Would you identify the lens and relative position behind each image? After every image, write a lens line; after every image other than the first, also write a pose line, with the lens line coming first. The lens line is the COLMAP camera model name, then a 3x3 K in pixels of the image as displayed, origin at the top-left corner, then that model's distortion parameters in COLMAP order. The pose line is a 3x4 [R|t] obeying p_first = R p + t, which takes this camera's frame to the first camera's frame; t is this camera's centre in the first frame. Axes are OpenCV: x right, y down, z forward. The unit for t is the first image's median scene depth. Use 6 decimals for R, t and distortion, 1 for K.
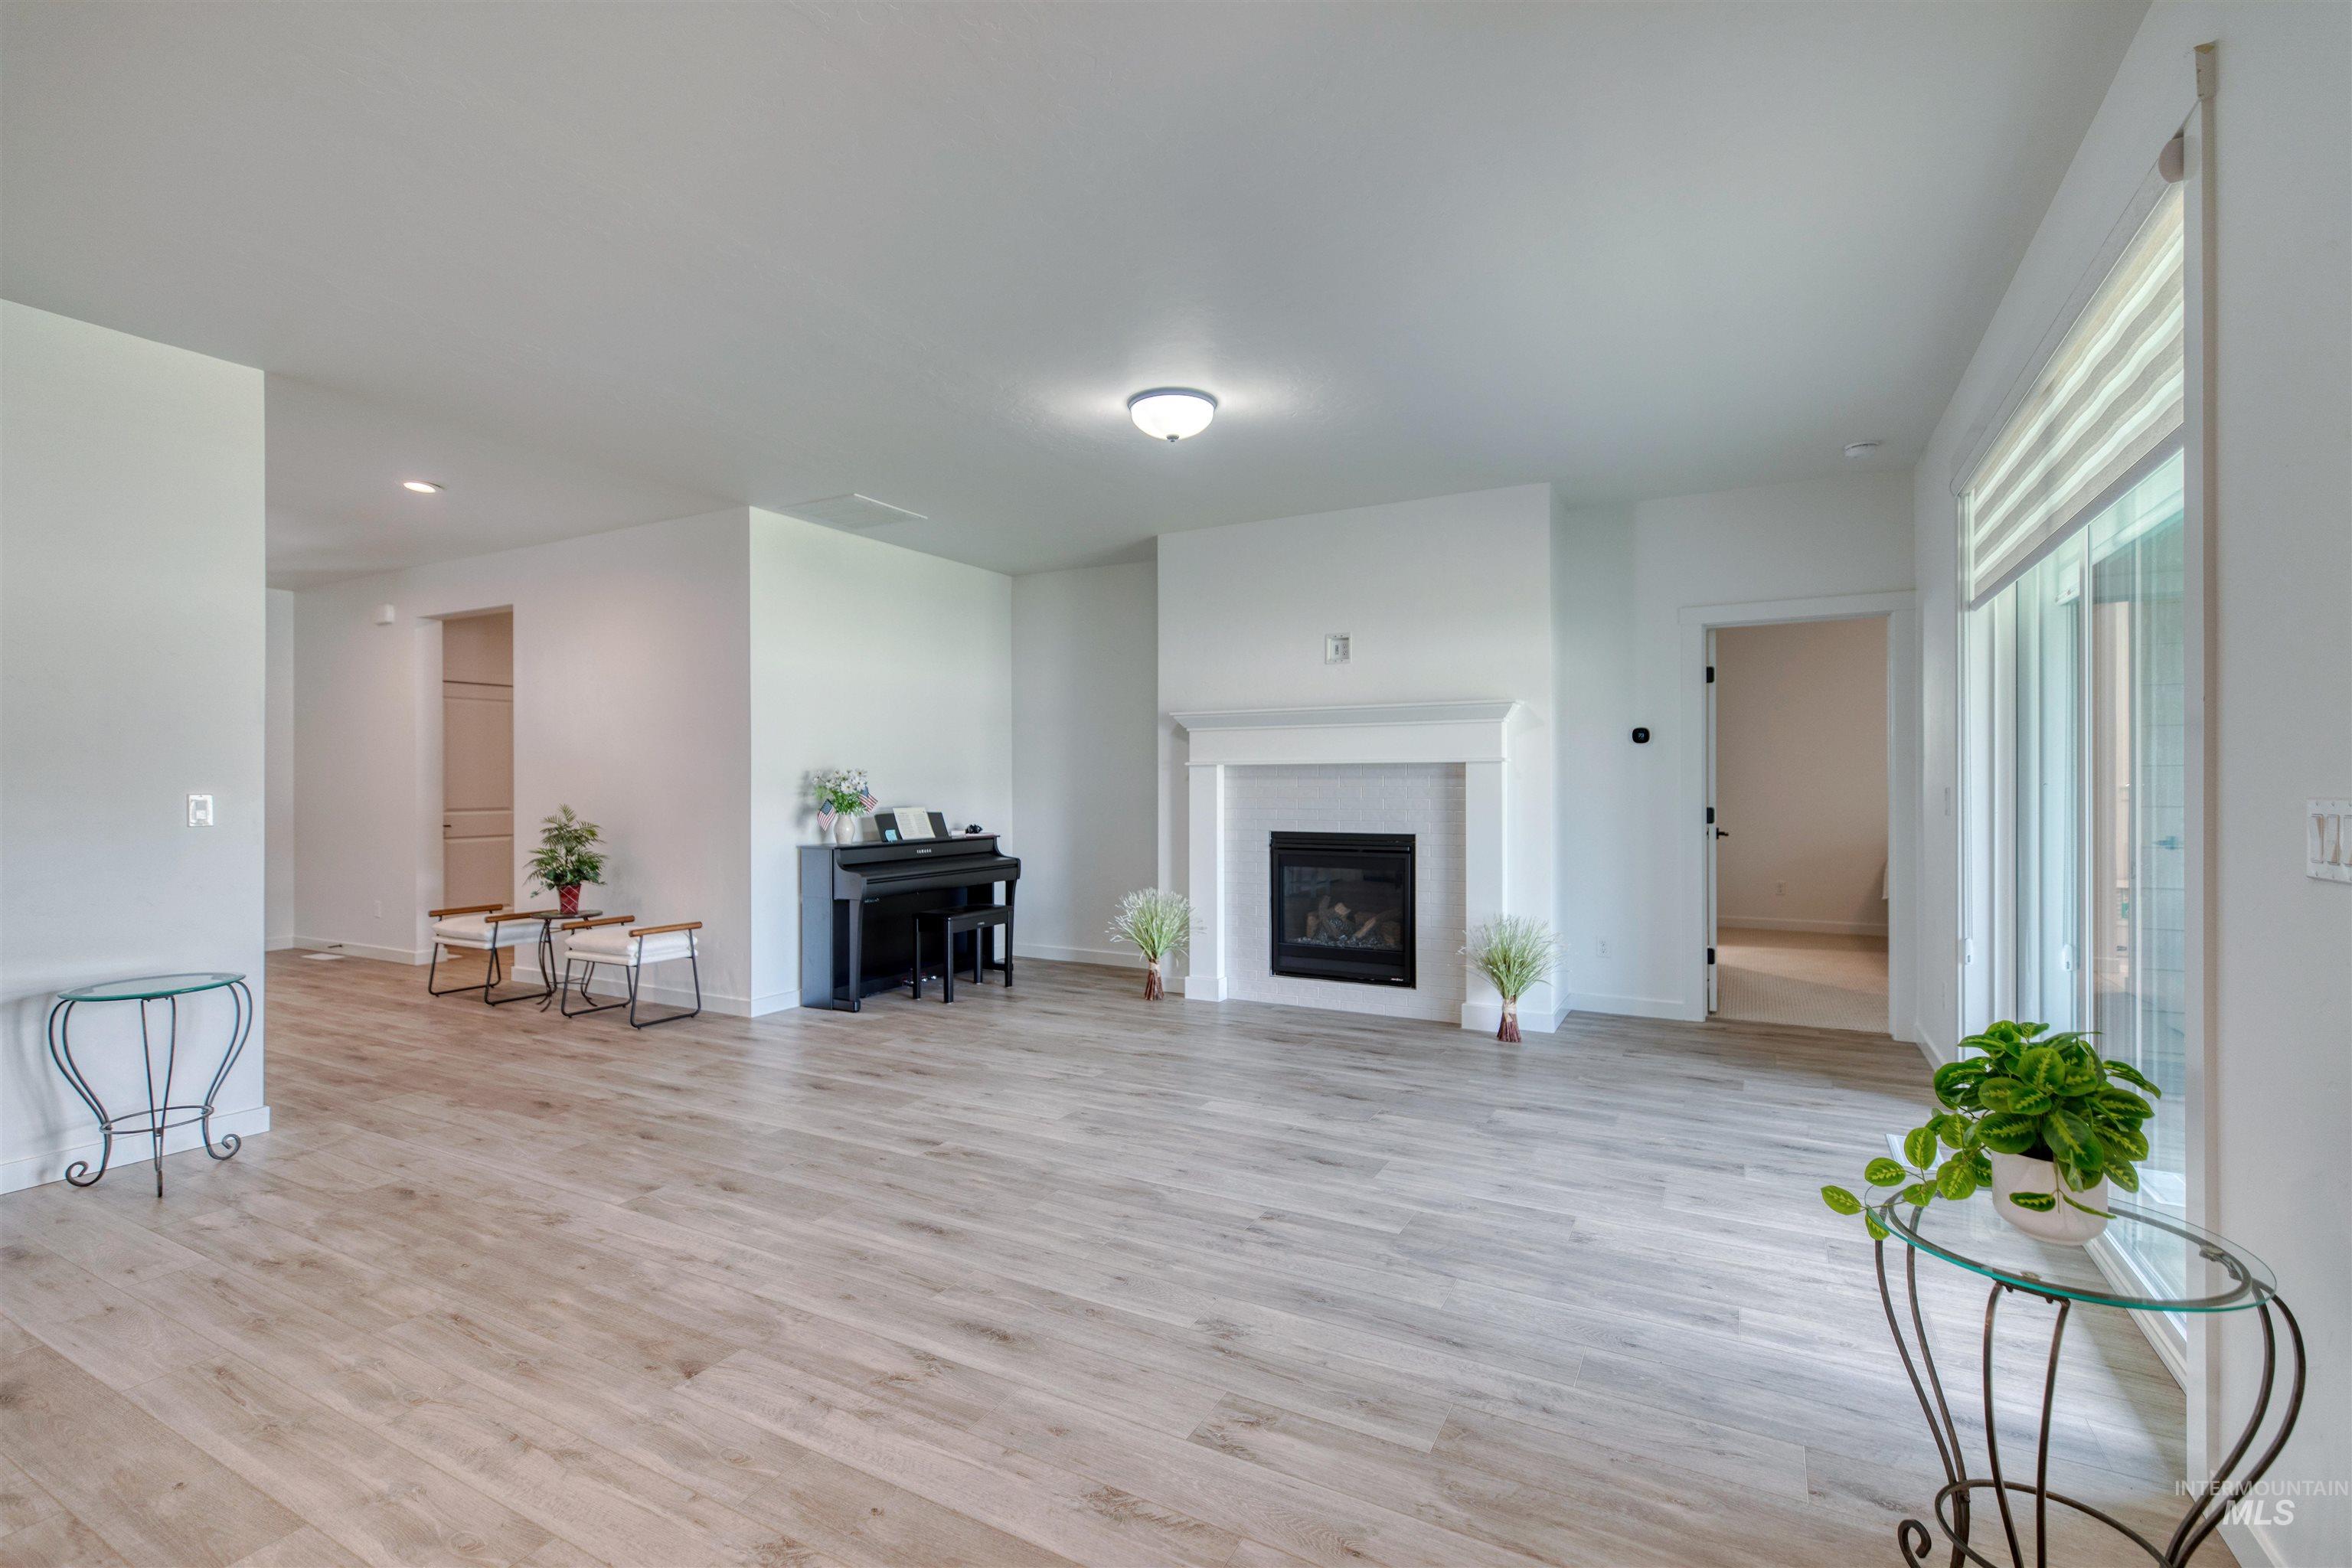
lens RADIAL K [[1051.9, 0, 1206.3], [0, 1051.9, 803.5], [0, 0, 1]] dist [0.006947, -0.001351]
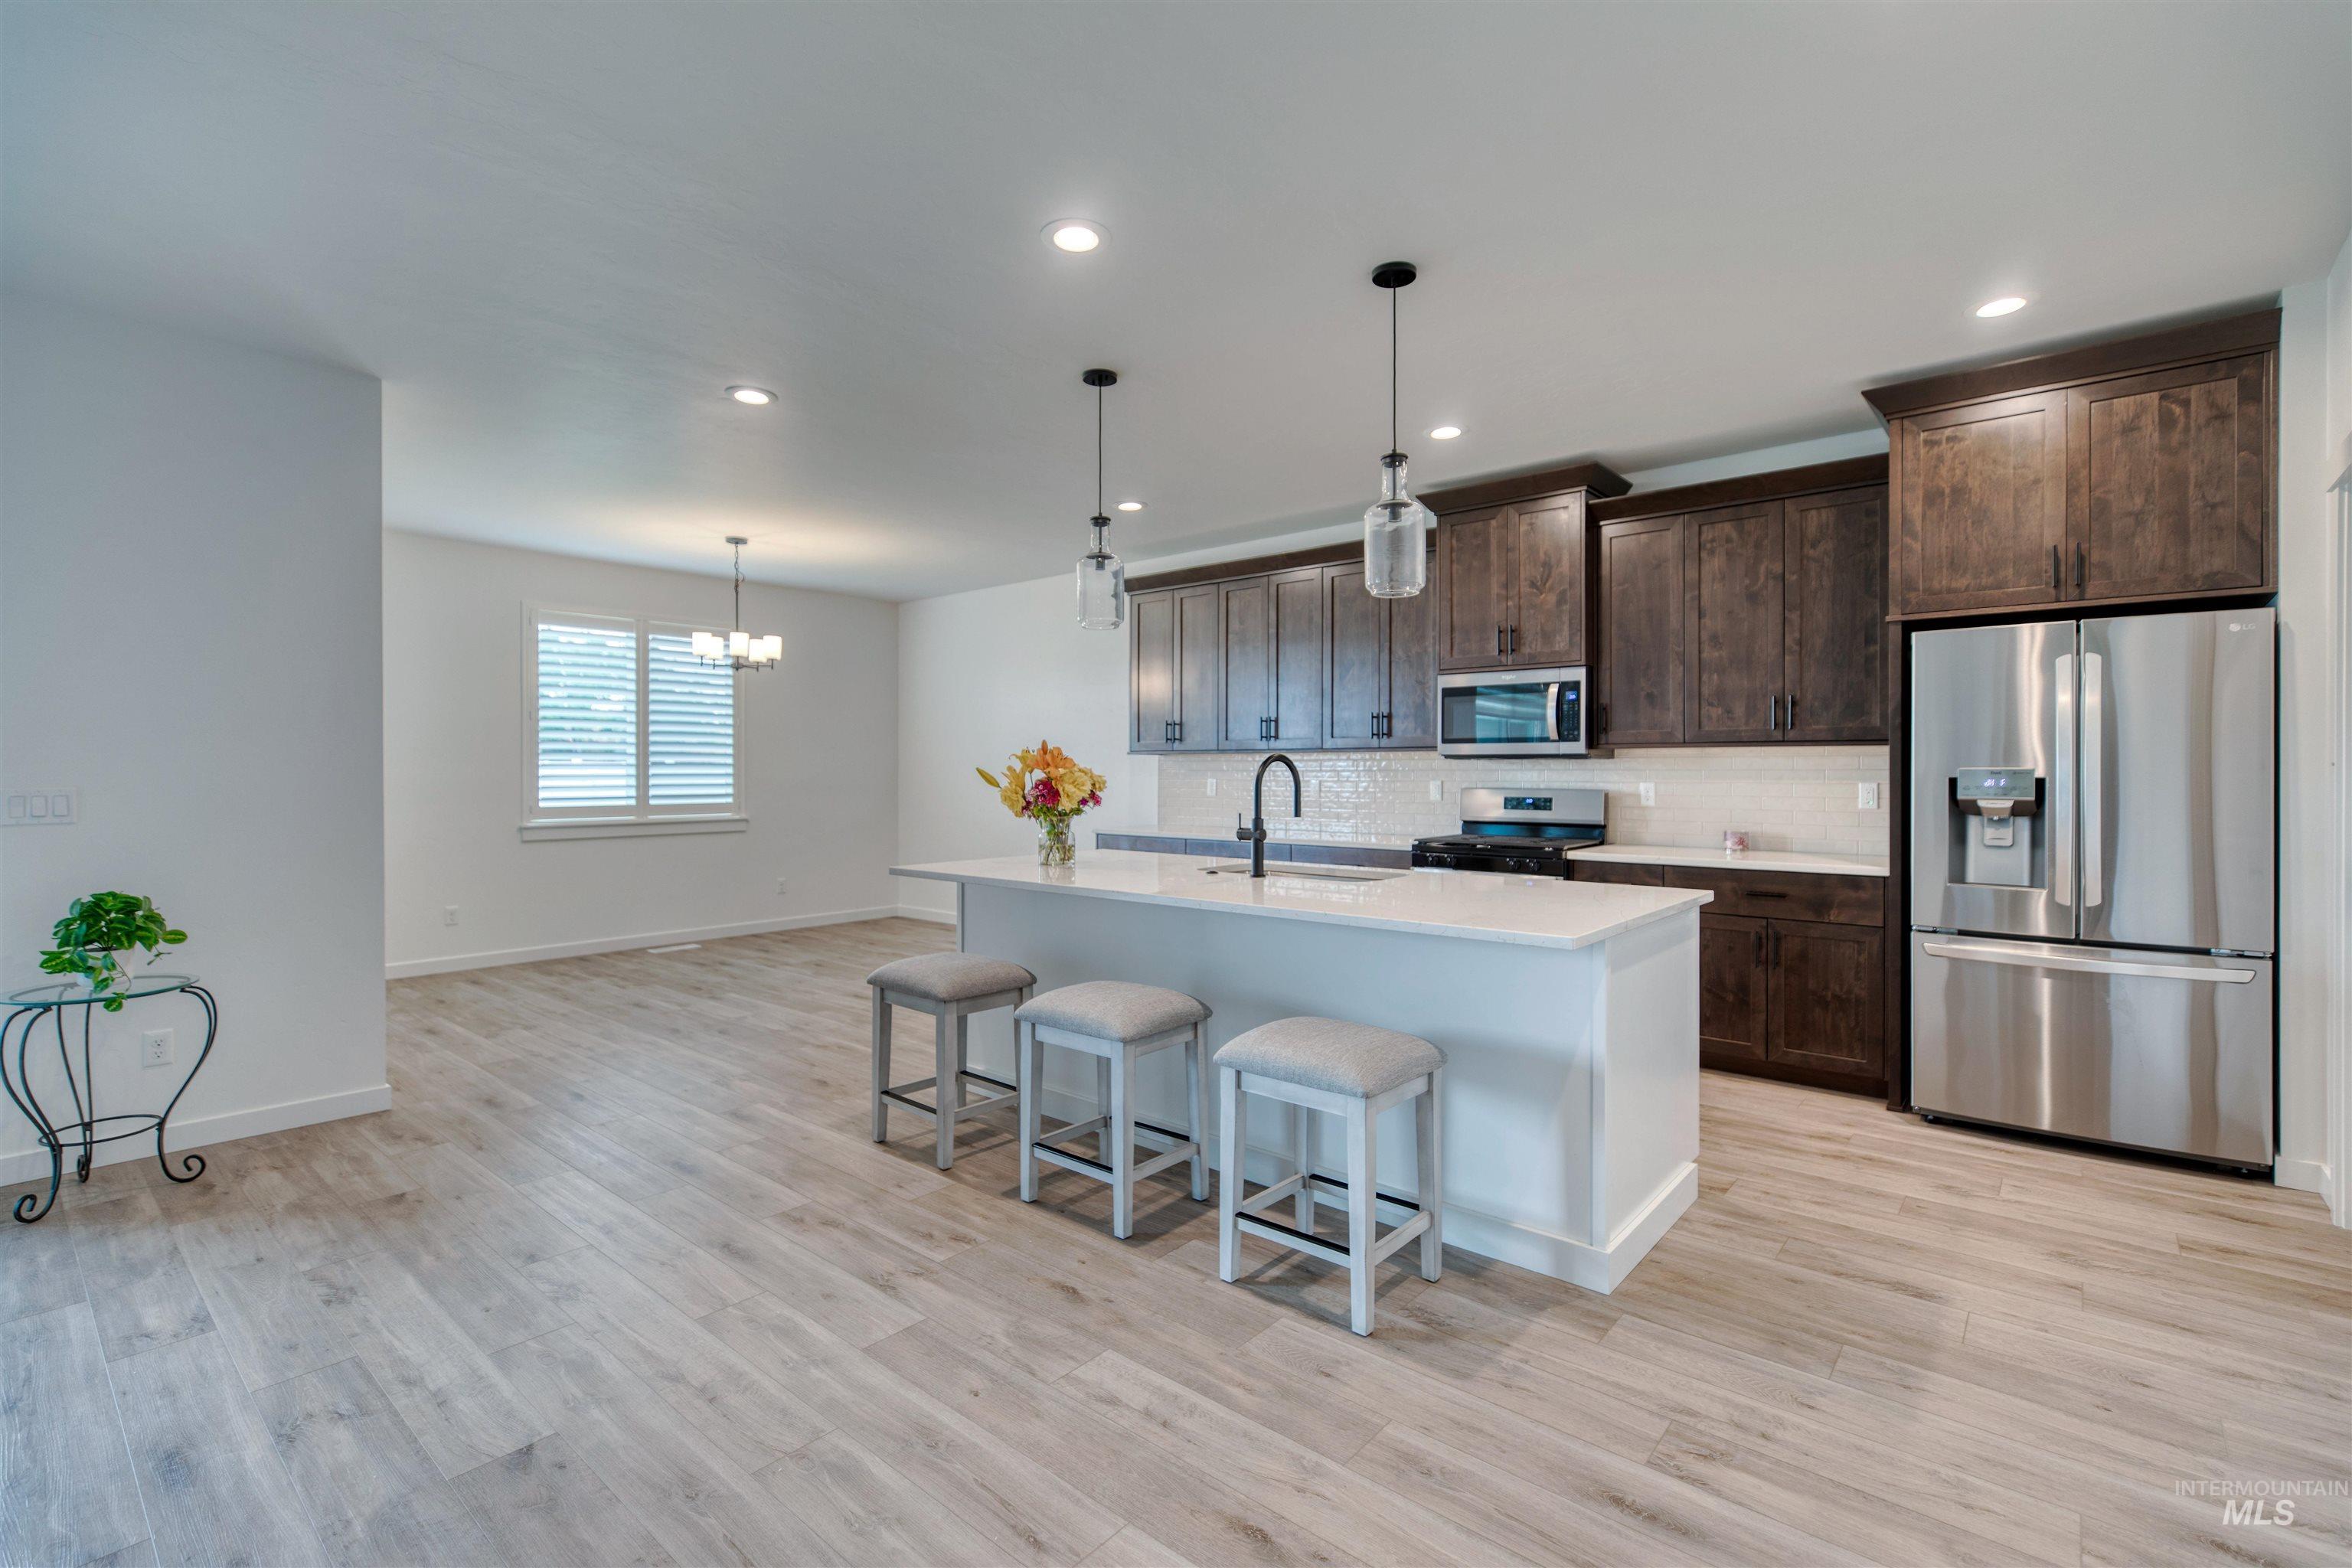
lens RADIAL K [[1051.9, 0, 1182.2], [0, 1051.9, 778.8], [0, 0, 1]] dist [0.006947, -0.001351]
pose [[-0.975465, 0.002272, 0.220142, -0.740987], [0.007316, 0.999729, 0.022101, -0.020429], [-0.220032, 0.023169, -0.975218, 1.051536]]
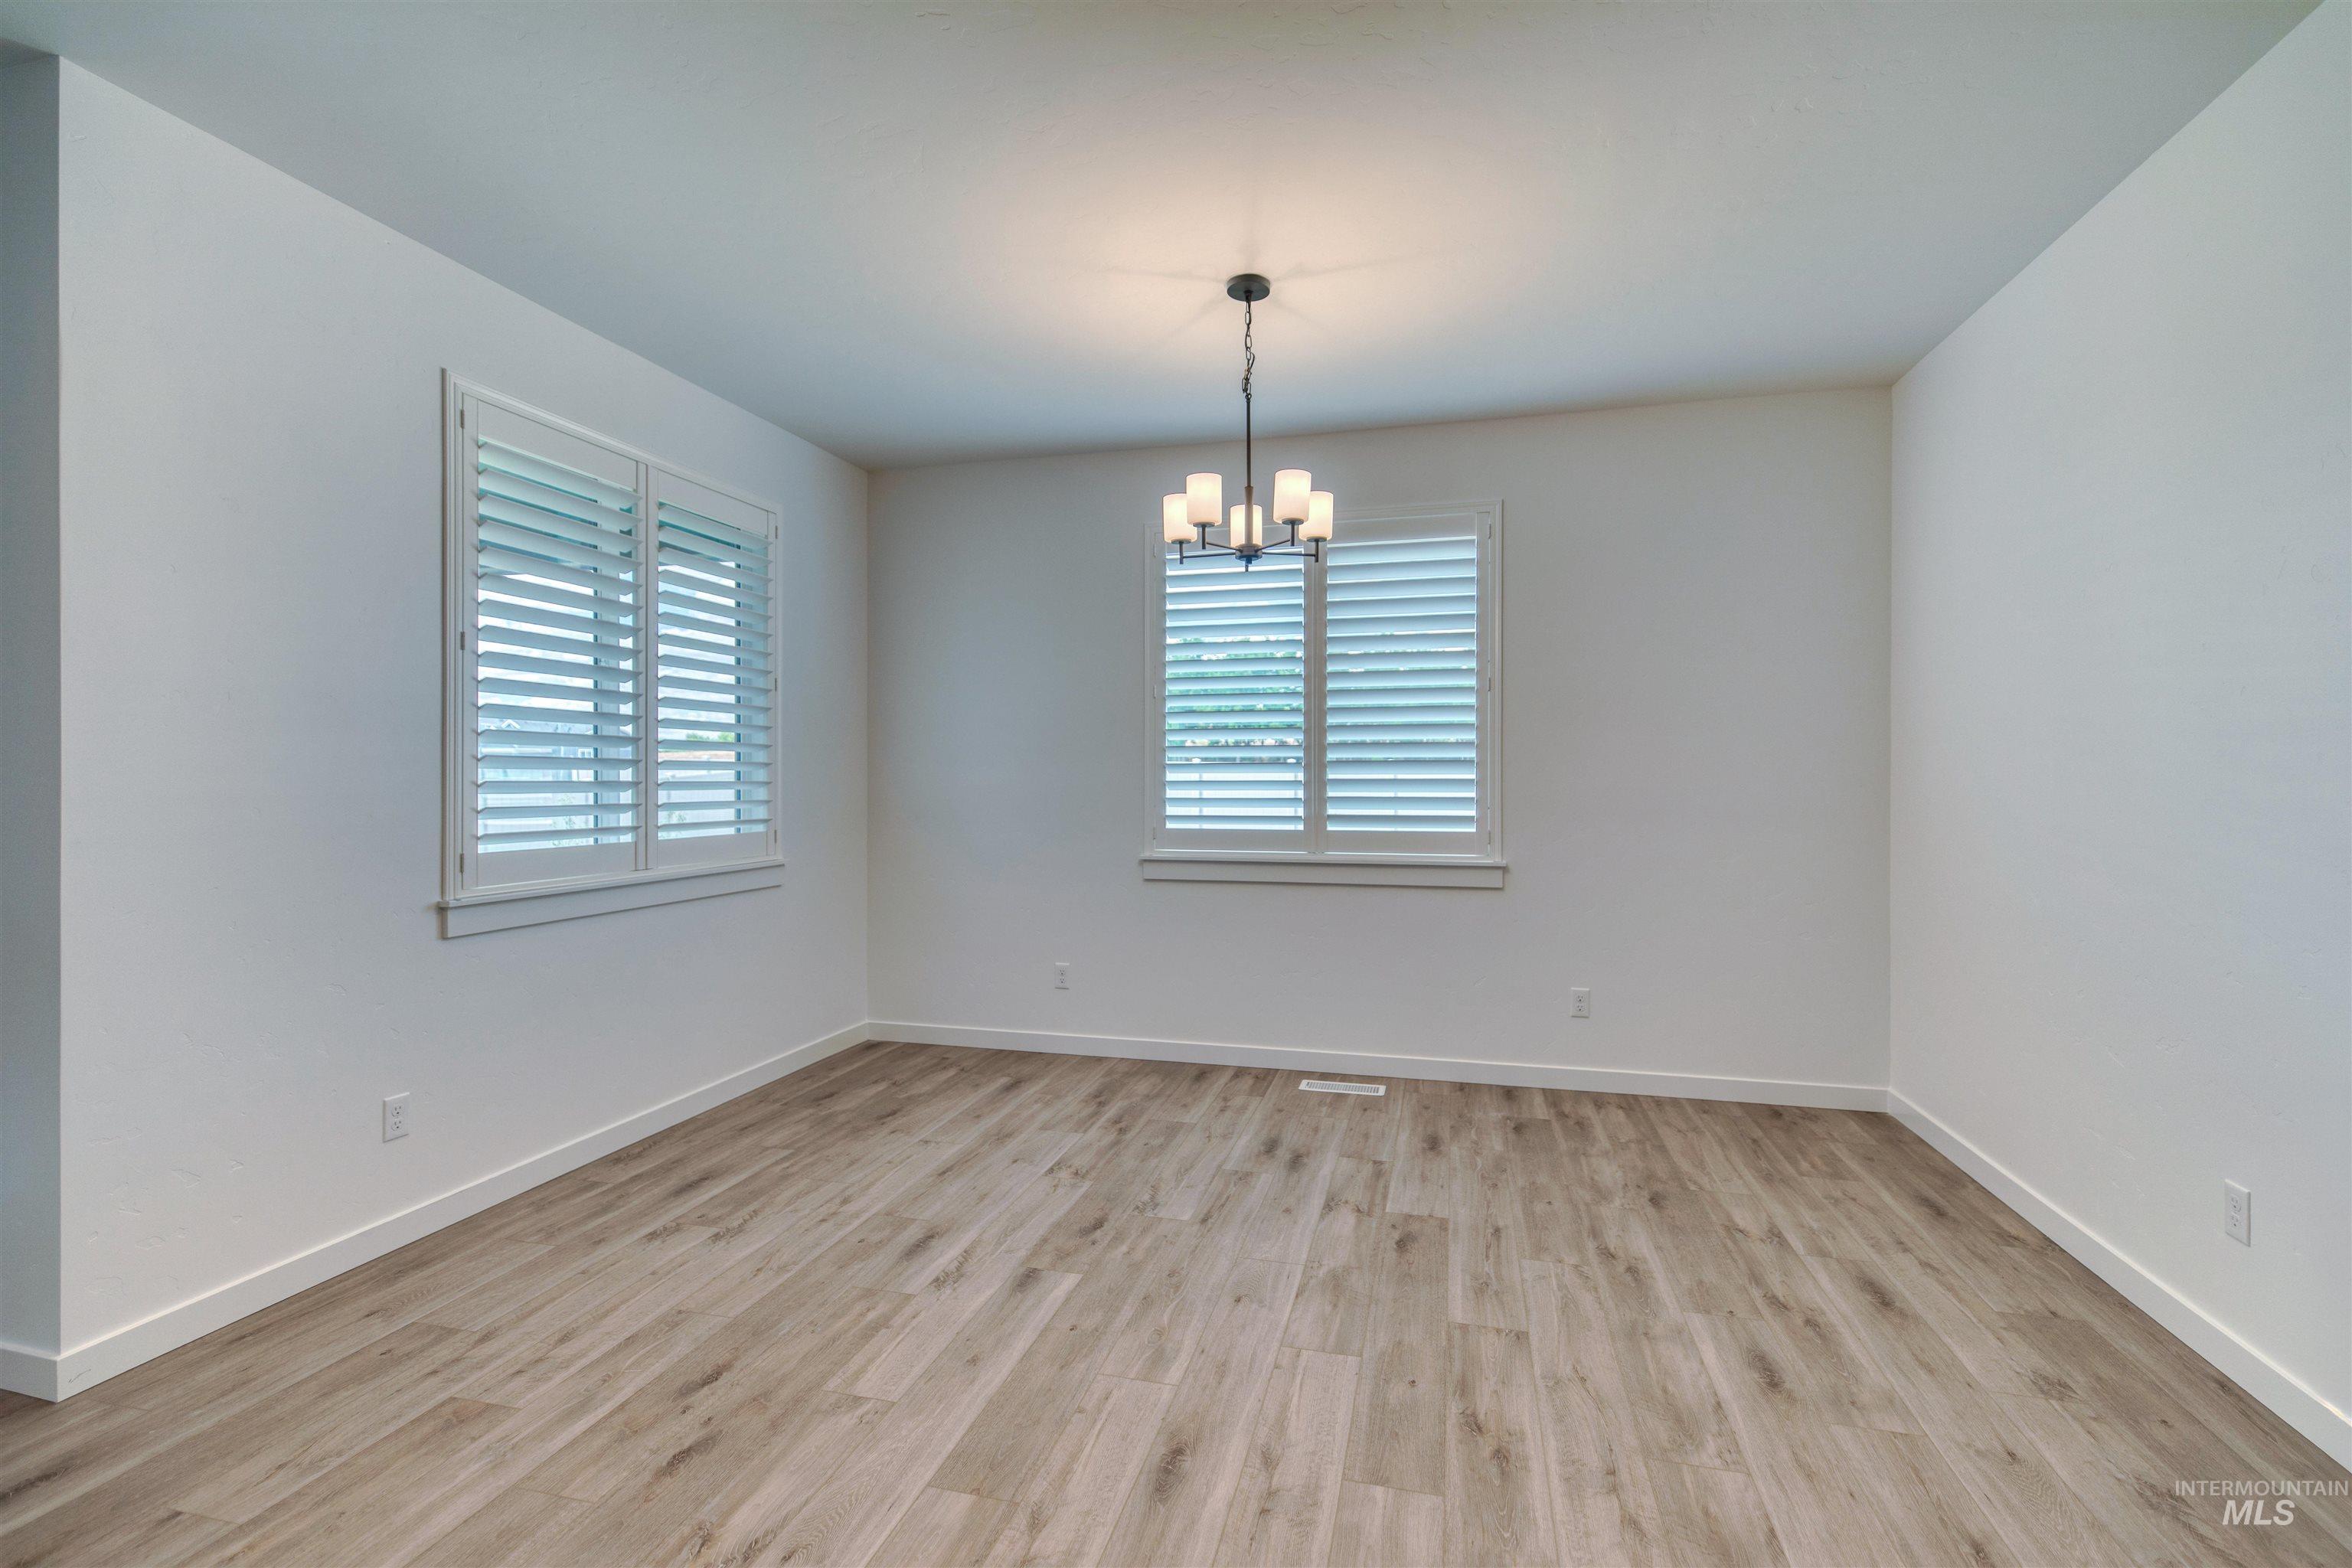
lens RADIAL K [[1051.9, 0, 1183.3], [0, 1051.9, 778.6], [0, 0, 1]] dist [0.006947, -0.001351]
pose [[-0.227087, 0.002484, 0.973871, -0.423089], [0.017288, 0.999849, 0.001481, 0.001781], [-0.973721, 0.017173, -0.227096, -0.289597]]
